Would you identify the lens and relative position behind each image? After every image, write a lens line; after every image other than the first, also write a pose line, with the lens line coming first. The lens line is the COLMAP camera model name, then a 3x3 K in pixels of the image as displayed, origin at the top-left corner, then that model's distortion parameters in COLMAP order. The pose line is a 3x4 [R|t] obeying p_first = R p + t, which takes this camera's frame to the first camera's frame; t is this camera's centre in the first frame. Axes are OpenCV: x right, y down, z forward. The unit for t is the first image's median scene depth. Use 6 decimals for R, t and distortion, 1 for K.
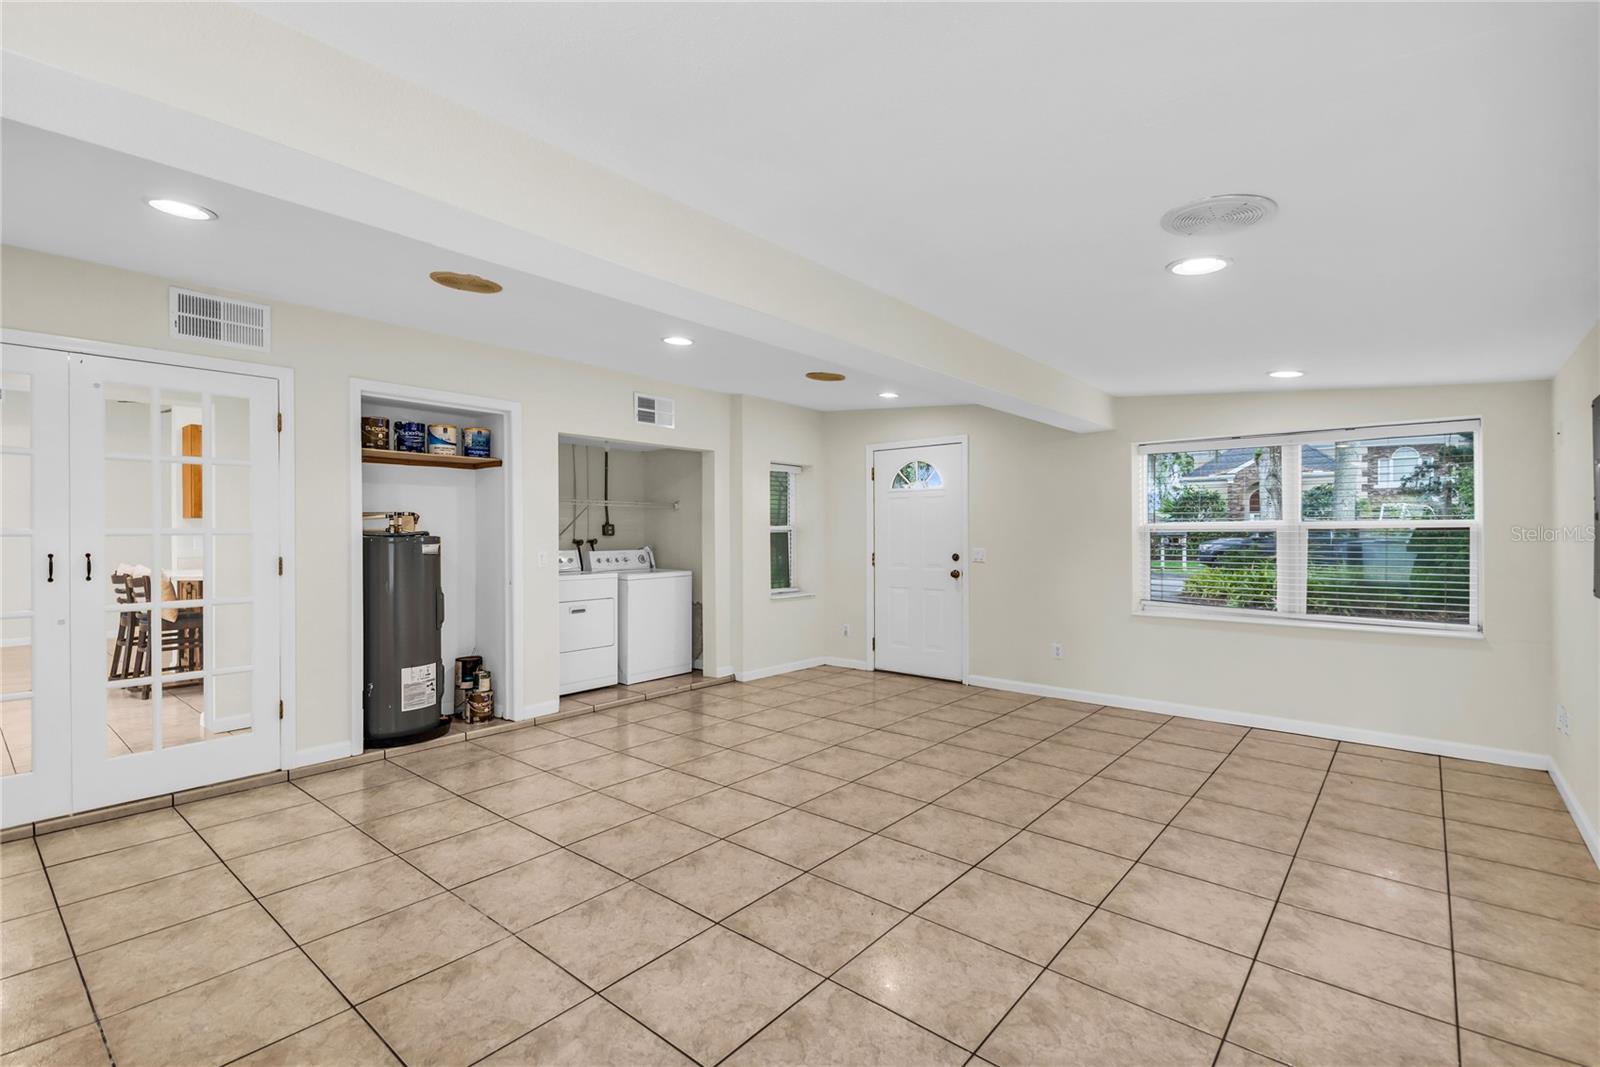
lens RADIAL K [[729.8, 0, 798.1], [0, 729.8, 521.6], [0, 0, 1]] dist [0.031252, -0.012731]
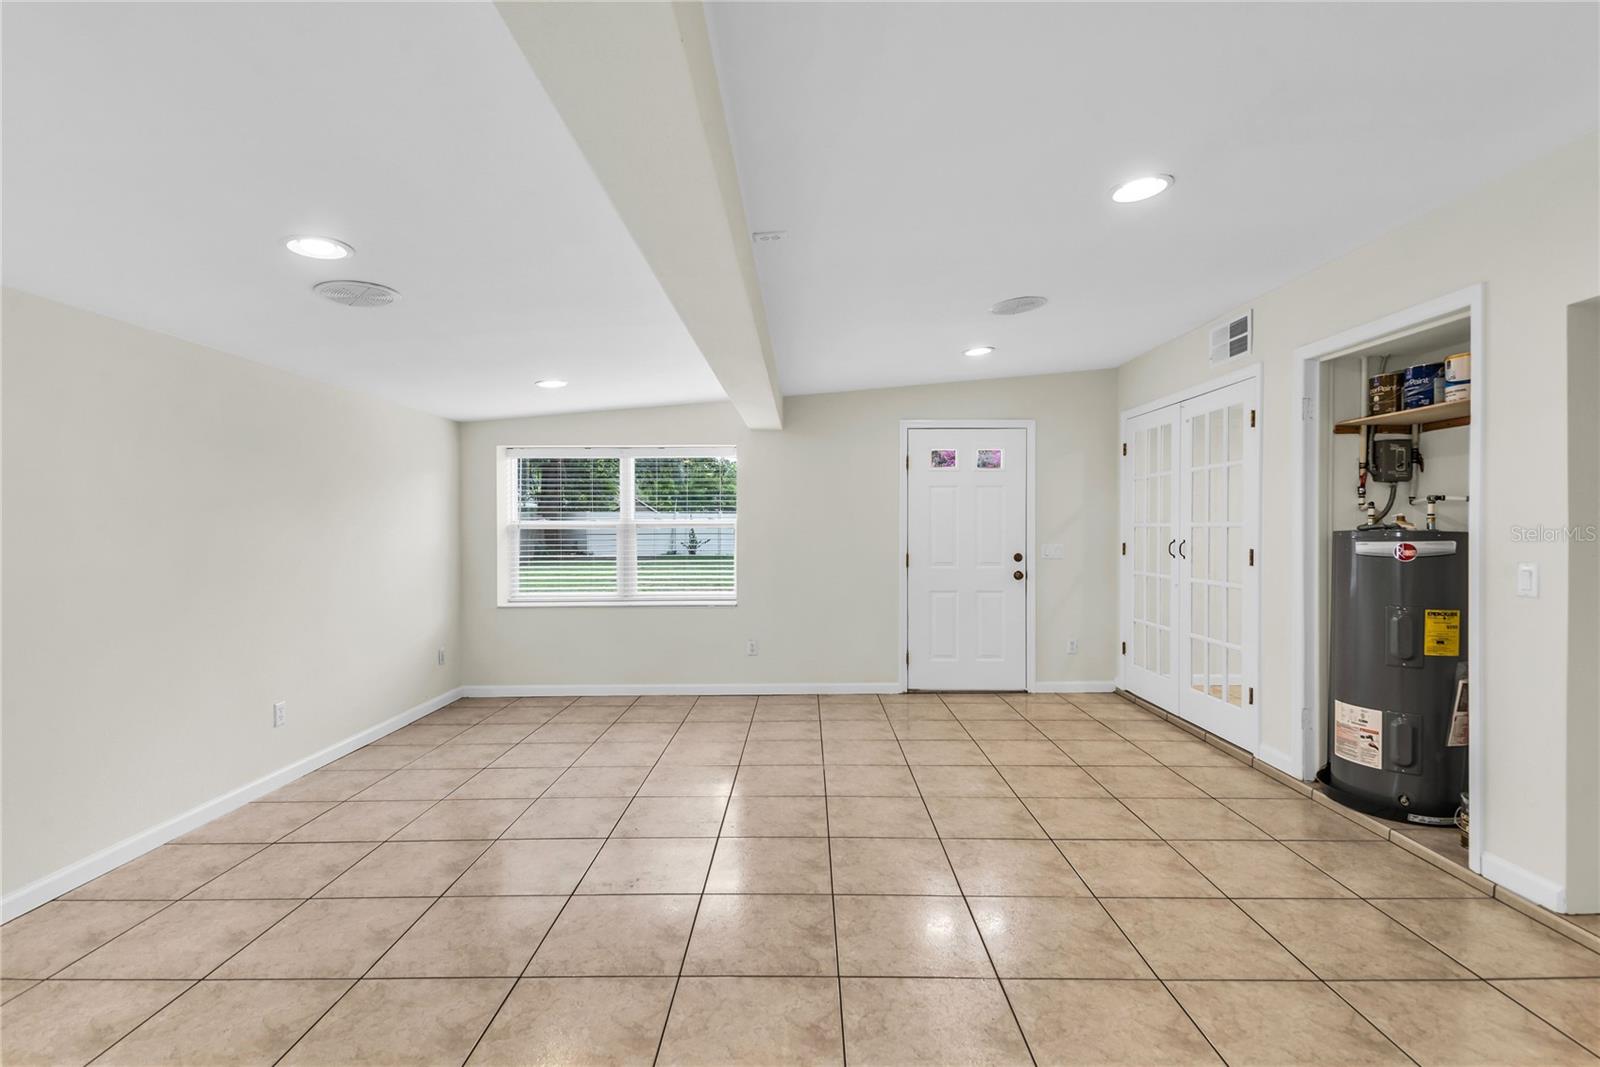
lens RADIAL K [[729.8, 0, 799.3], [0, 729.8, 537.5], [0, 0, 1]] dist [0.031252, -0.012731]
pose [[-0.775990, 0.016400, -0.630532, 0.360472], [0.014774, 0.999860, 0.007825, 0.011825], [0.630572, -0.003243, -0.776124, 1.149309]]
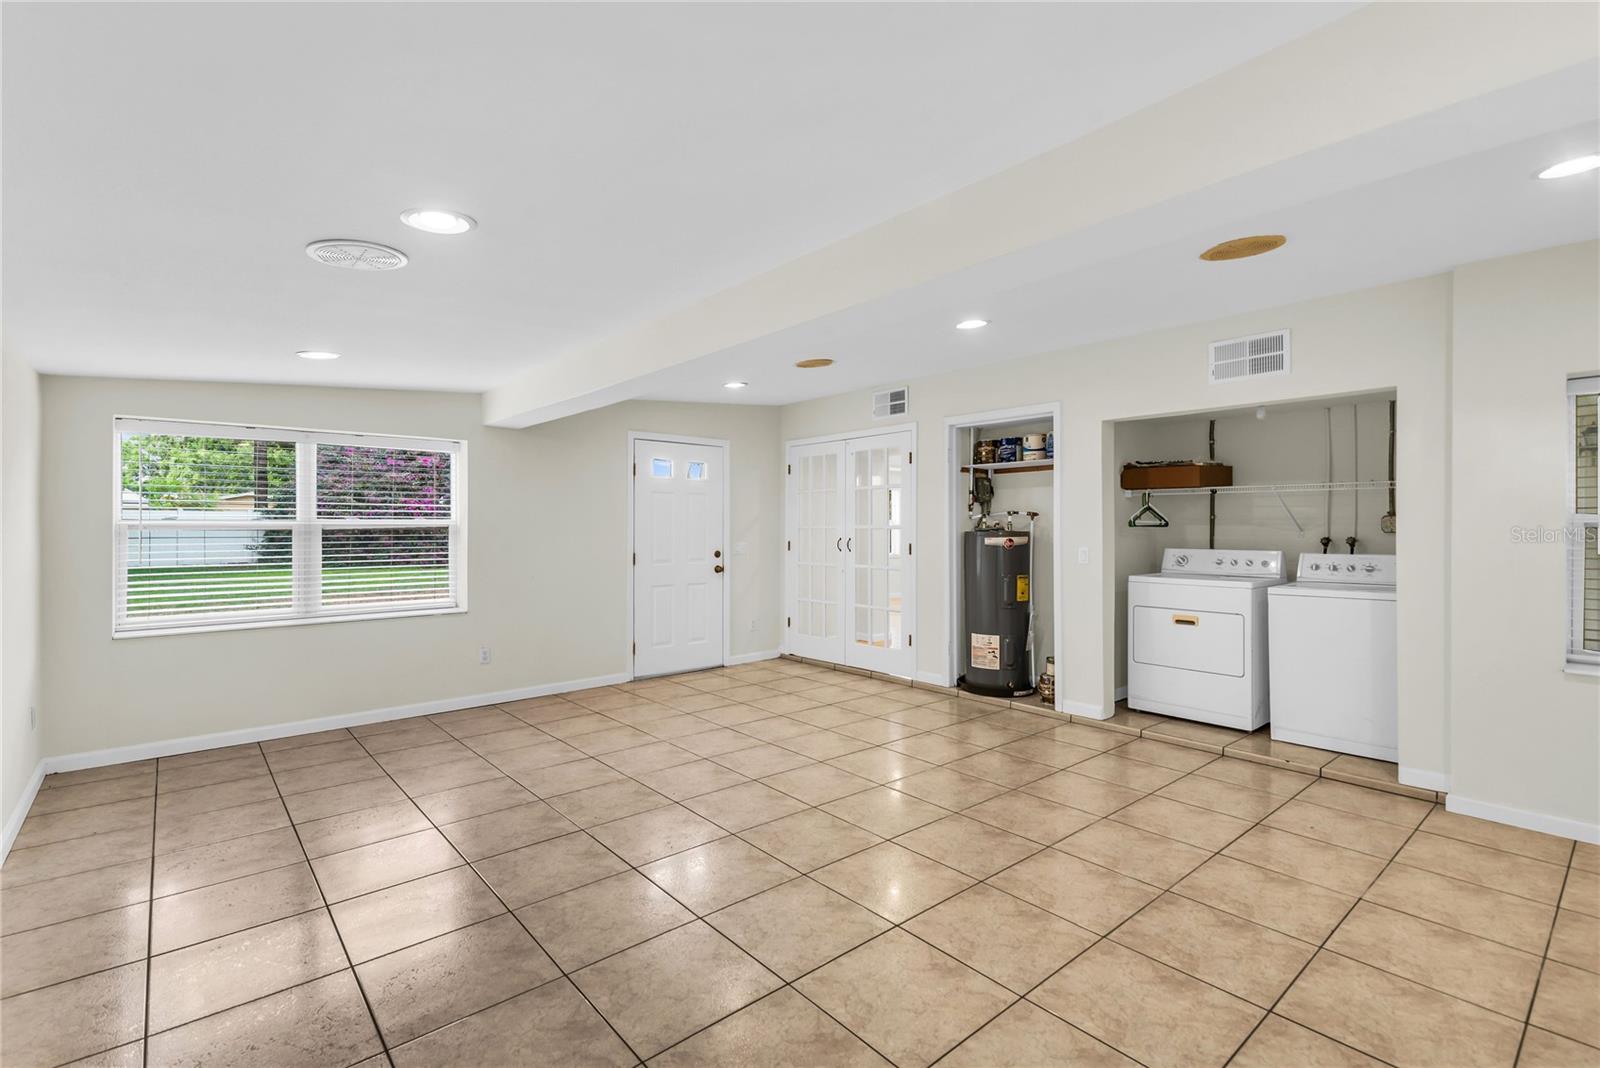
lens RADIAL K [[729.8, 0, 800.4], [0, 729.8, 520.6], [0, 0, 1]] dist [0.031252, -0.012731]
pose [[-0.165350, -0.008583, -0.986198, 0.713892], [0.014472, 0.999833, -0.011128, 0.011145], [0.986129, -0.016112, -0.165198, 0.841545]]
